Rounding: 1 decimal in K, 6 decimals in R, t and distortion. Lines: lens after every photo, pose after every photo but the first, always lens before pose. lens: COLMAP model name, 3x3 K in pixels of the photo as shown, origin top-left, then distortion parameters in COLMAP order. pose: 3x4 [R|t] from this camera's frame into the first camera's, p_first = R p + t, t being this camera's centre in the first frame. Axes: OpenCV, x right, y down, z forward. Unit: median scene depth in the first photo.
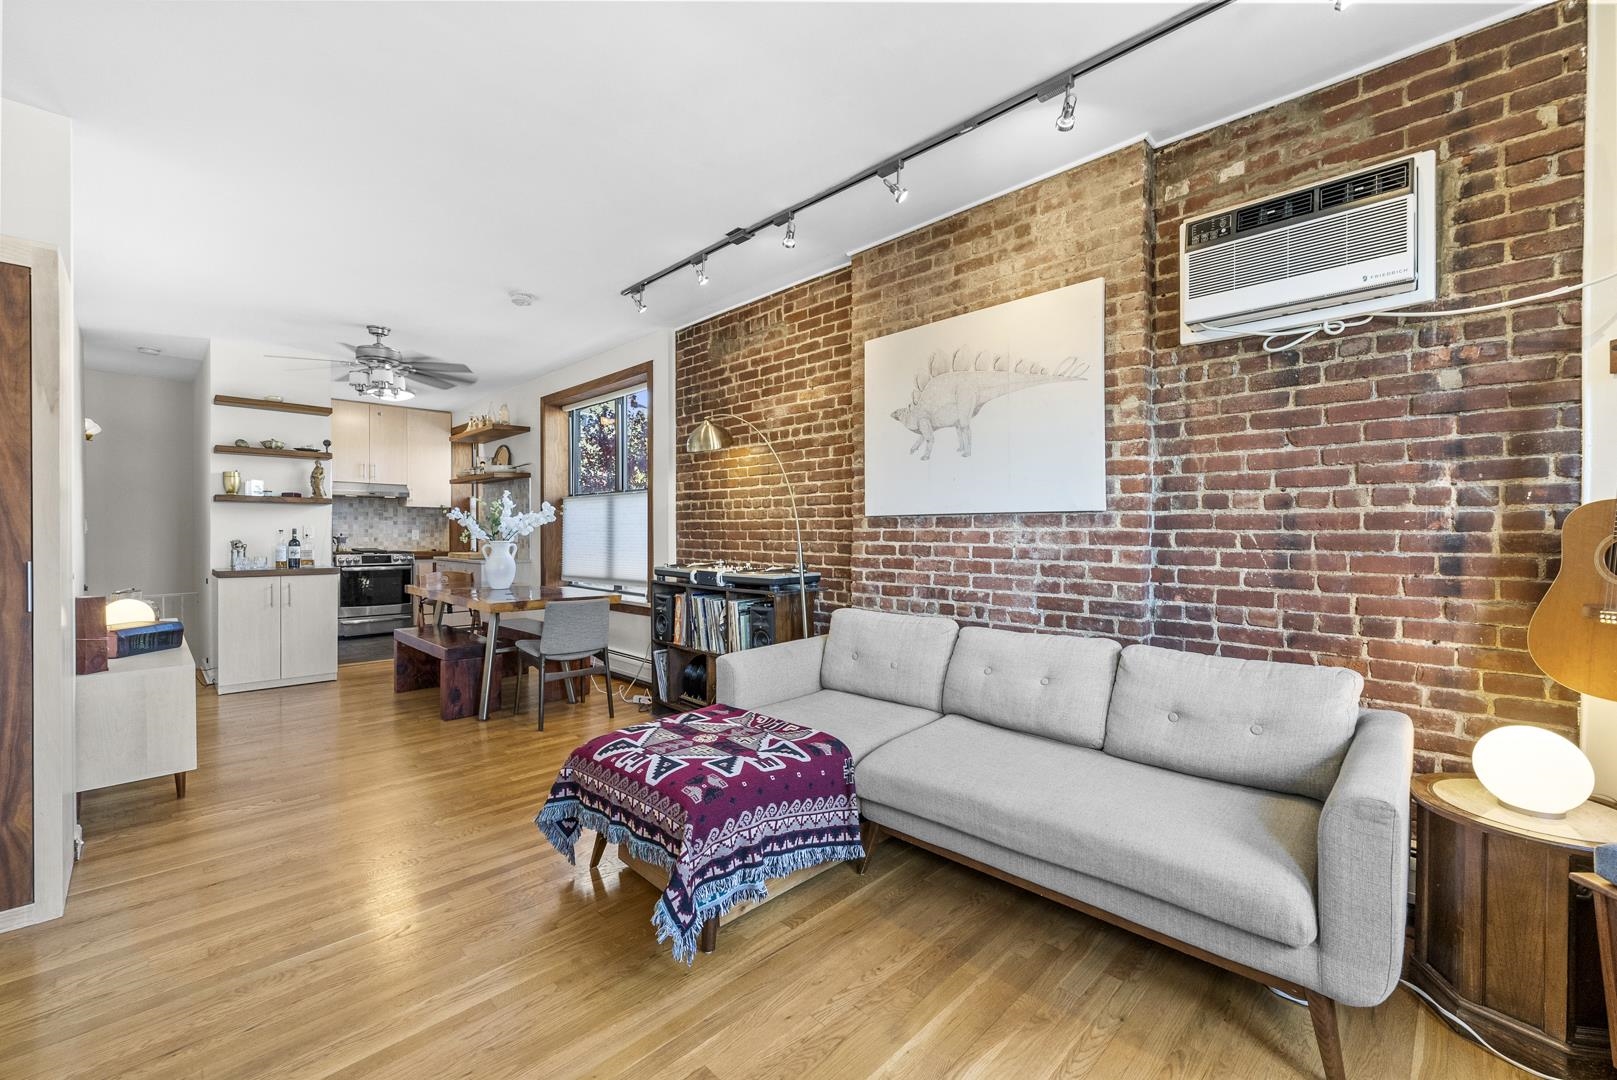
lens RADIAL K [[662.5, 0, 814.0], [0, 662.5, 535.3], [0, 0, 1]] dist [-0.000460, -0.000993]
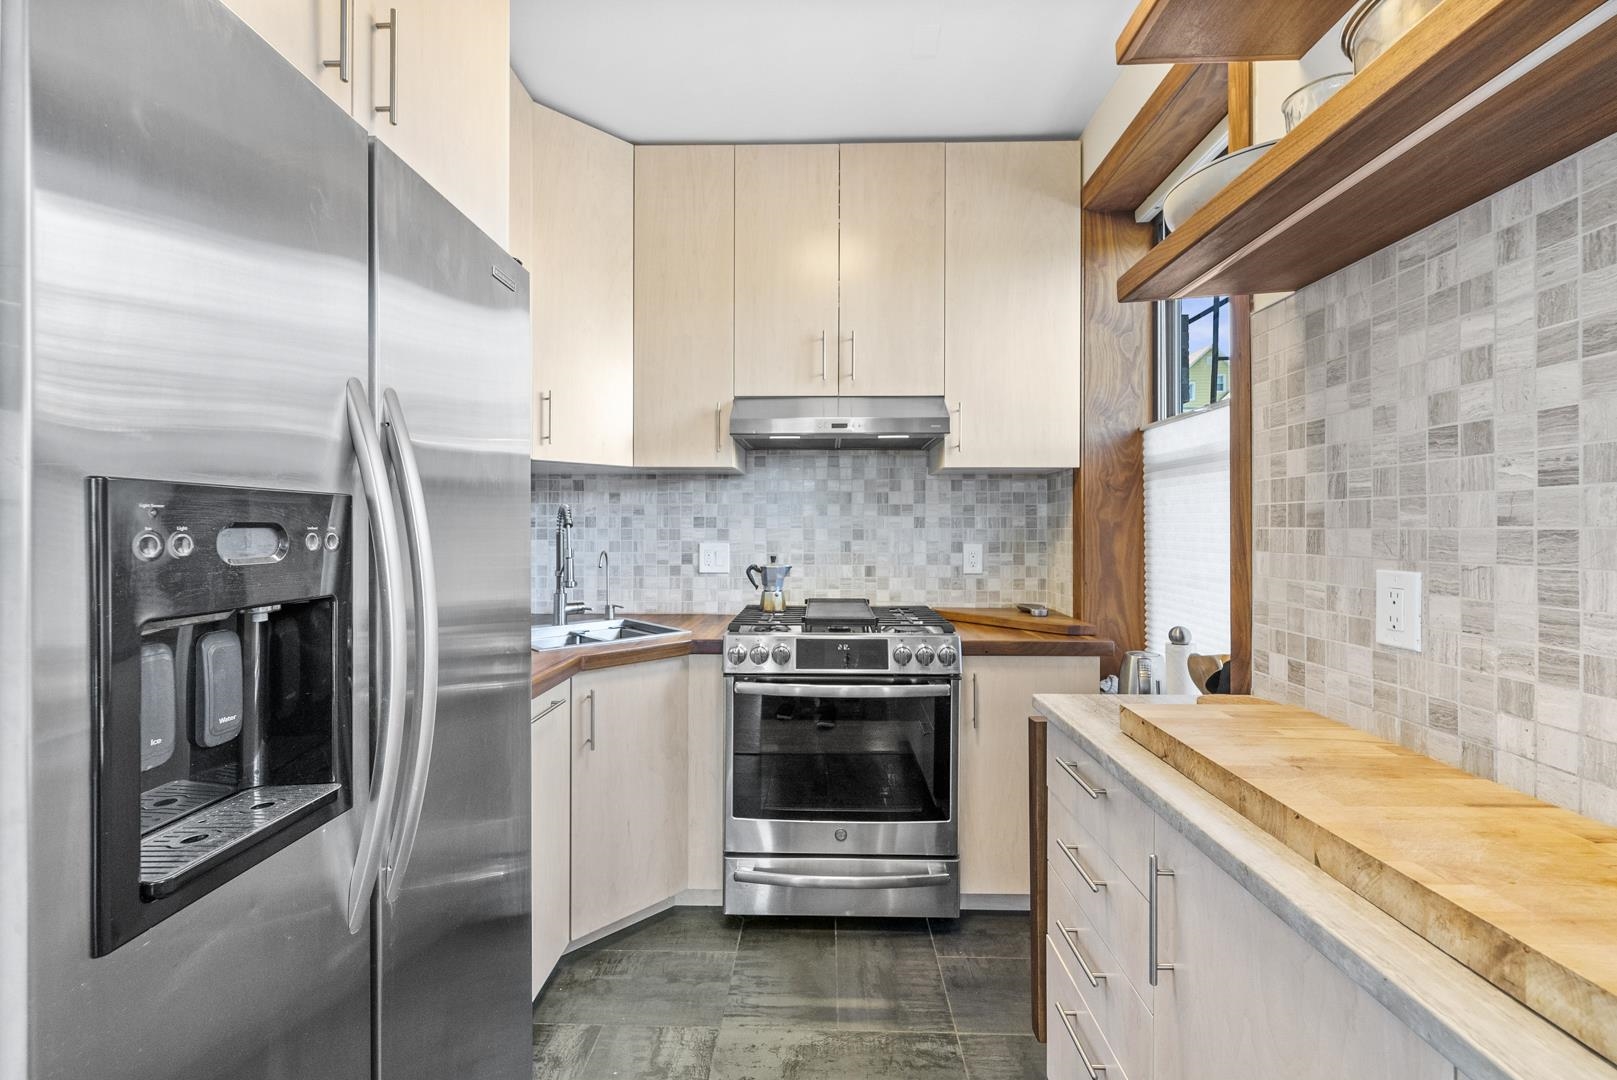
lens RADIAL K [[662.5, 0, 812.1], [0, 662.5, 533.5], [0, 0, 1]] dist [-0.000460, -0.000993]
pose [[0.691045, 0.001935, -0.722809, -0.936709], [-0.000275, 0.999997, 0.002413, -0.030416], [0.722811, -0.001469, 0.691044, 1.597584]]
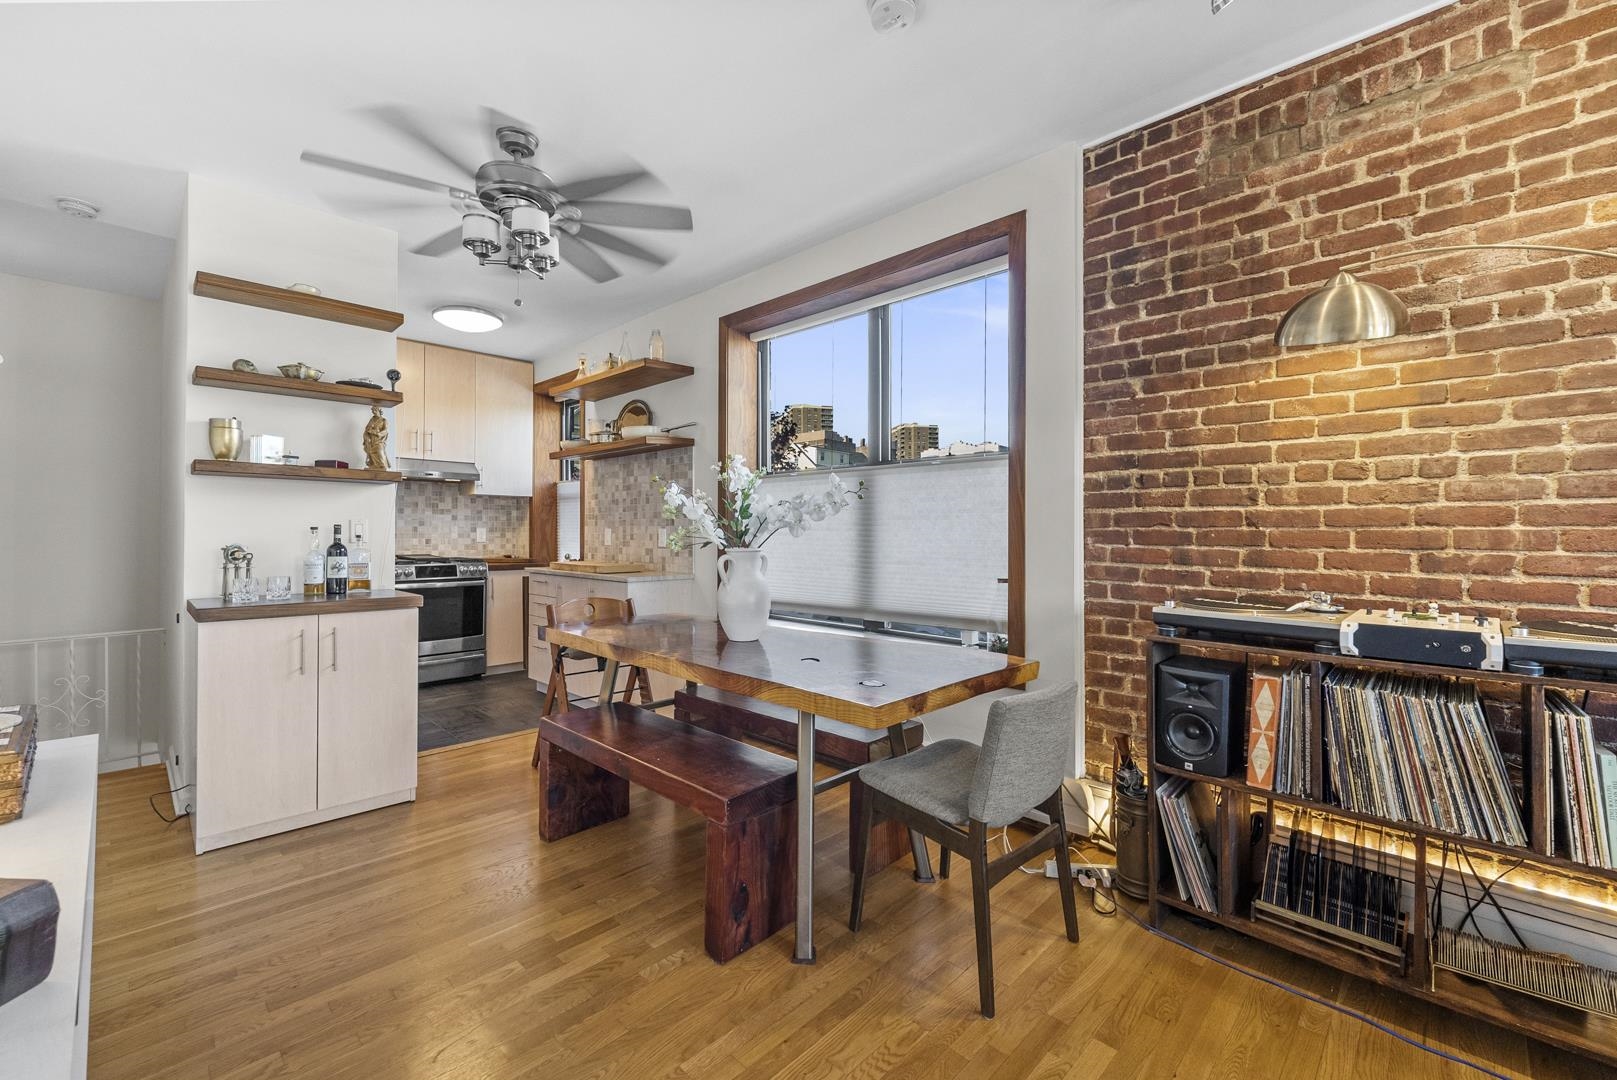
lens RADIAL K [[662.5, 0, 809.2], [0, 662.5, 527.6], [0, 0, 1]] dist [-0.000460, -0.000993]
pose [[0.999919, 0.000783, 0.012700, -0.582724], [-0.000656, 0.999950, -0.010000, -0.003549], [-0.012707, 0.009991, 0.999869, 0.645937]]
